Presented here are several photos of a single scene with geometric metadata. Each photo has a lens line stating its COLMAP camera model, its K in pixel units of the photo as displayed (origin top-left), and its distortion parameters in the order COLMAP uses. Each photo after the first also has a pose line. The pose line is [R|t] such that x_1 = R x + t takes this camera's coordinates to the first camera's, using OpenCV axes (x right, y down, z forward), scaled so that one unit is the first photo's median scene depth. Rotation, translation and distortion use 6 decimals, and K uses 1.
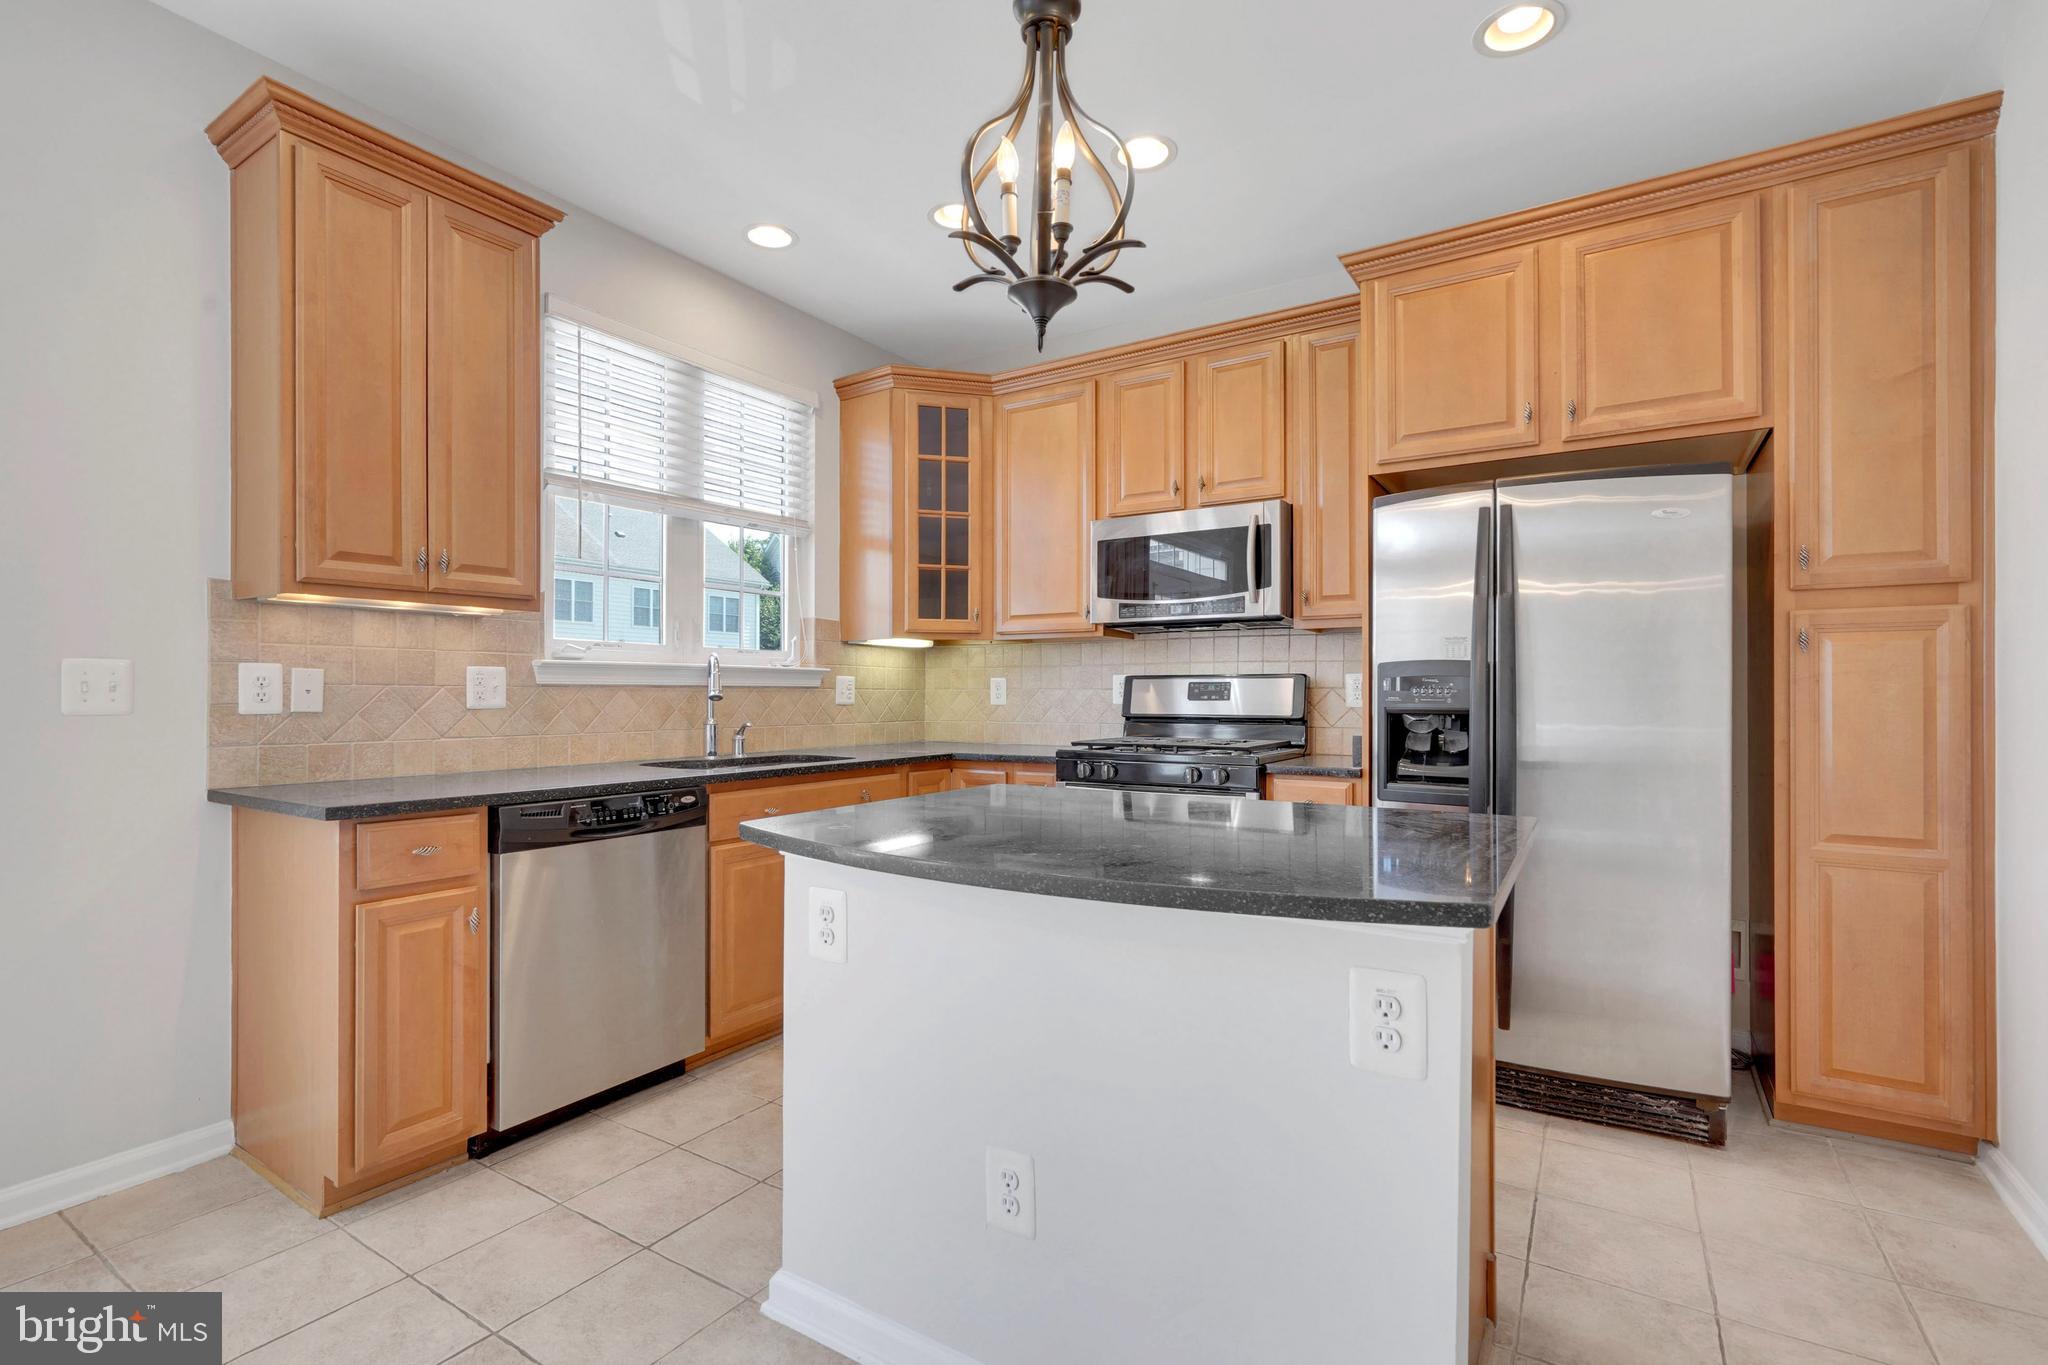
lens RADIAL K [[930.9, 0, 1024.3], [0, 930.9, 690.6], [0, 0, 1]] dist [-0.000635, 0.000031]
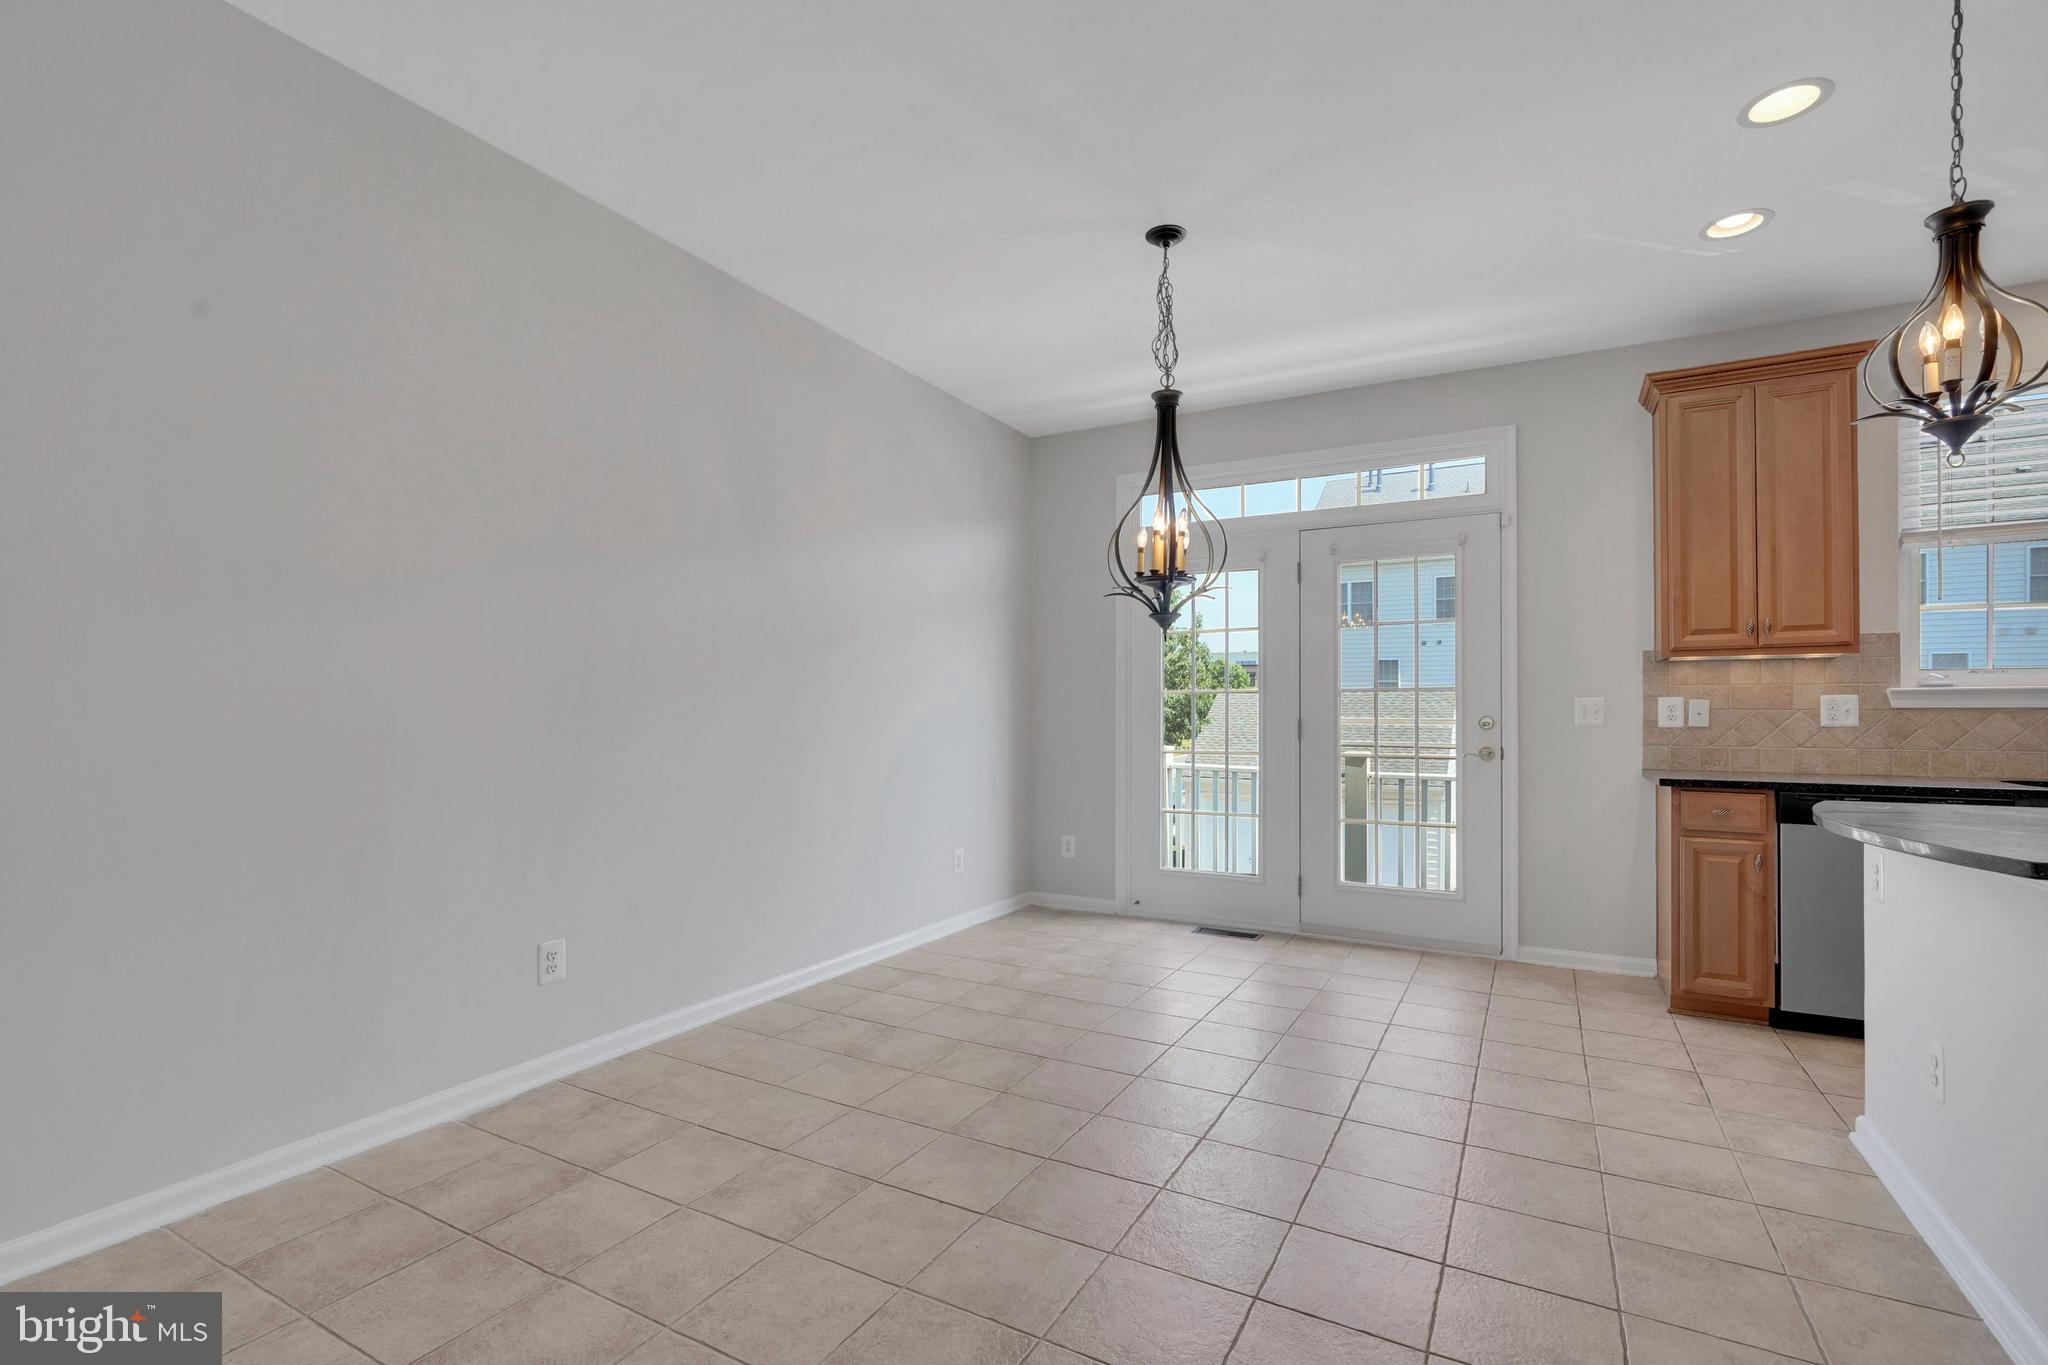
lens RADIAL K [[934.9, 0, 1015.5], [0, 934.9, 701.6], [0, 0, 1]] dist [-0.004186, 0.000034]
pose [[0.055794, -0.011740, -0.998373, 0.692390], [0.003737, 0.999926, -0.011549, -0.005668], [0.998435, -0.003087, 0.055834, -0.244614]]
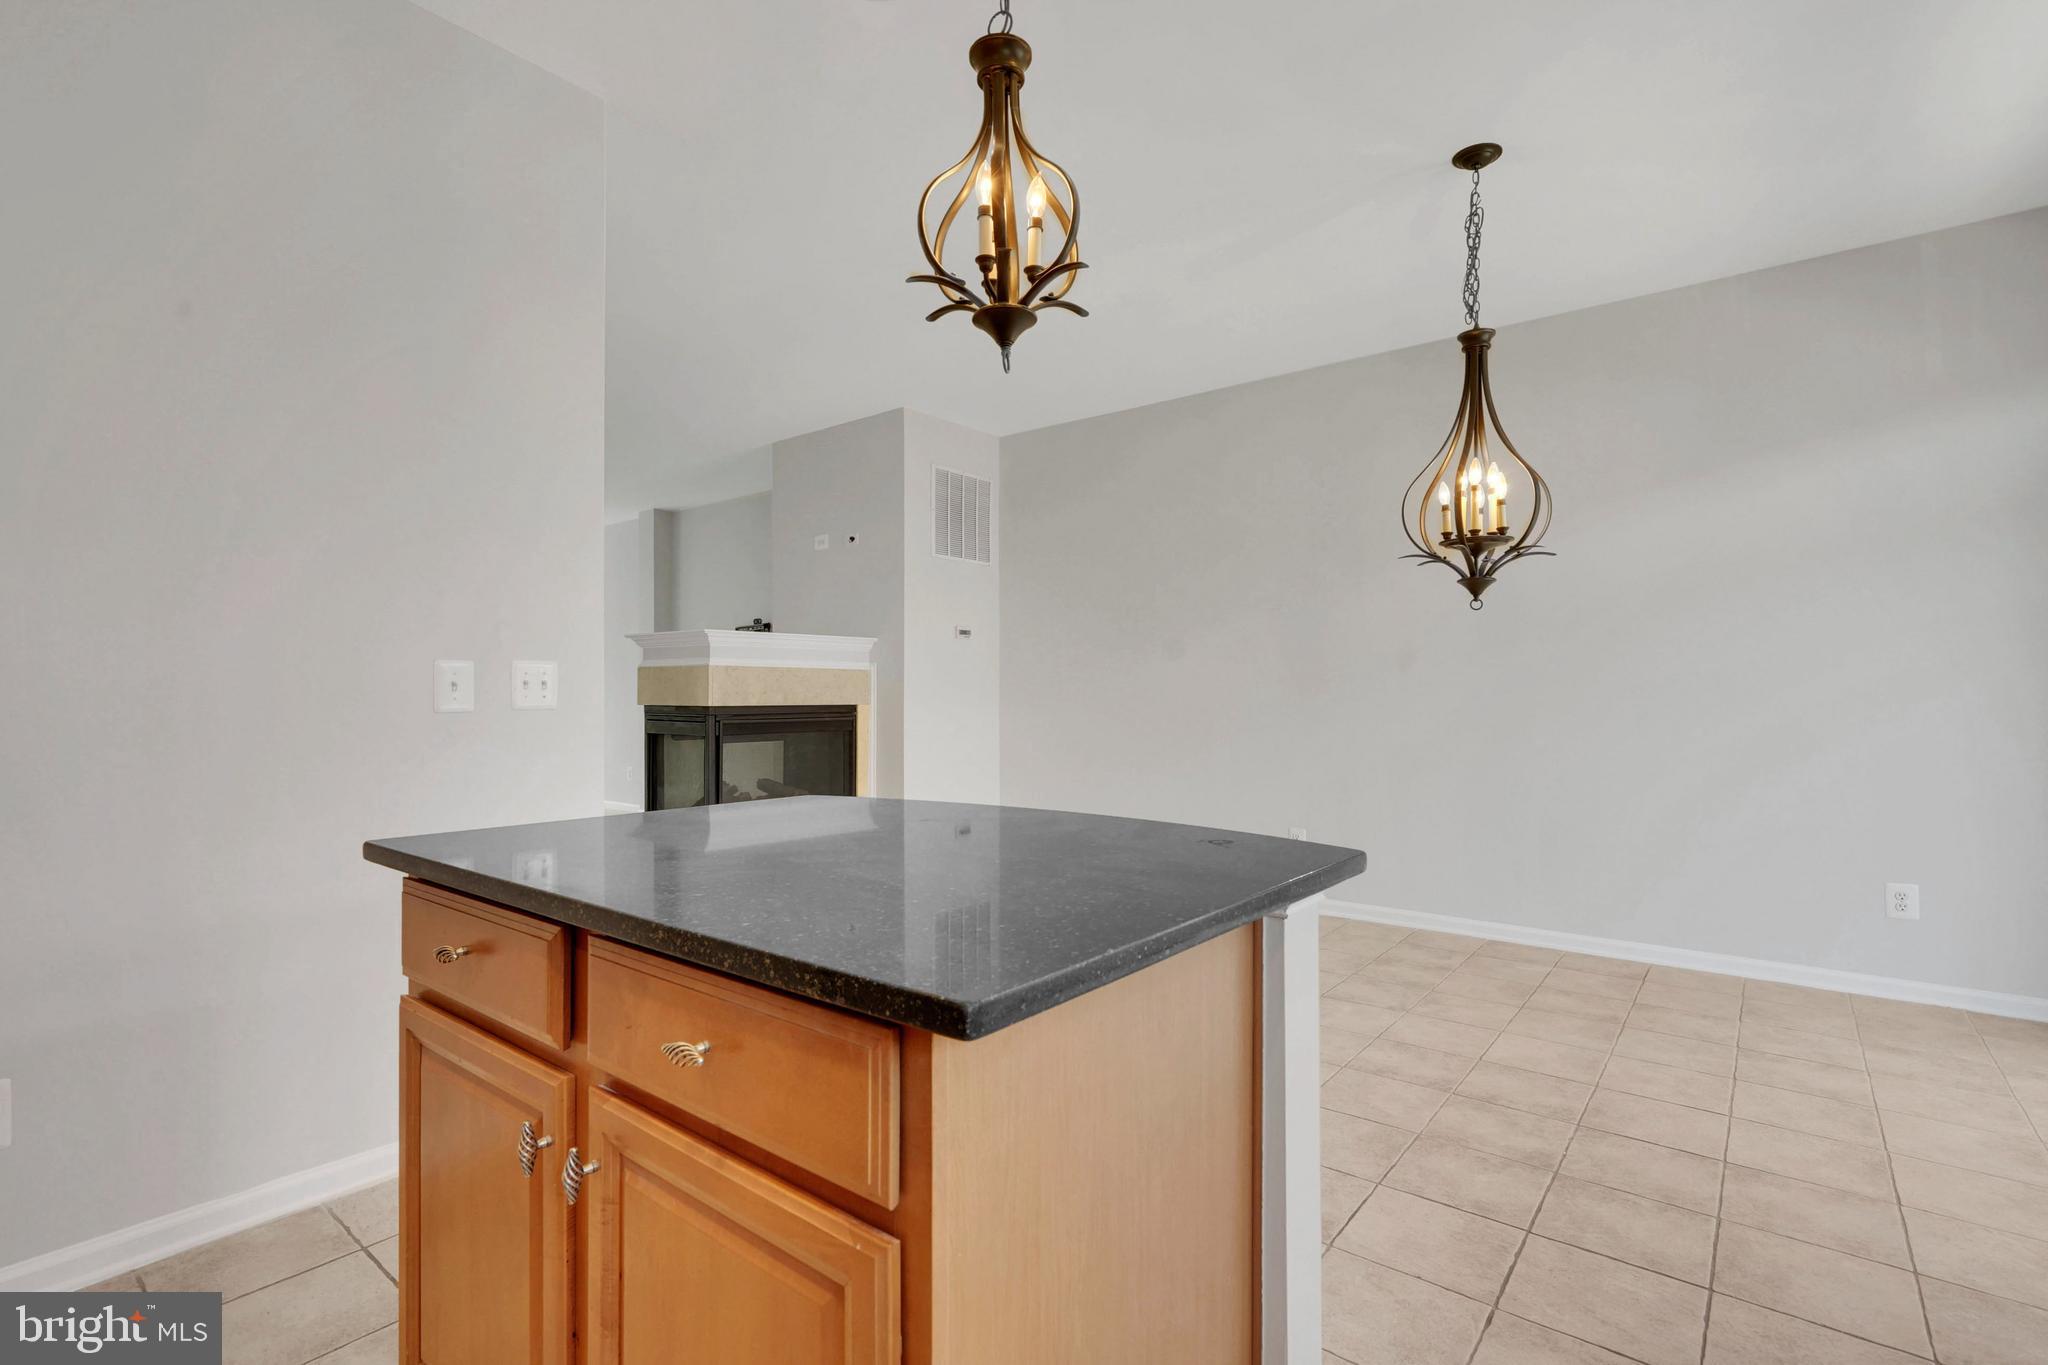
lens RADIAL K [[946.8, 0, 1024.3], [0, 946.8, 686.6], [0, 0, 1]] dist [-0.000572, 0.000197]
pose [[-0.993699, 0.001294, 0.112074, -0.067643], [-0.000048, 0.999928, -0.011964, 0.006950], [-0.112082, -0.011894, -0.993628, 1.105720]]
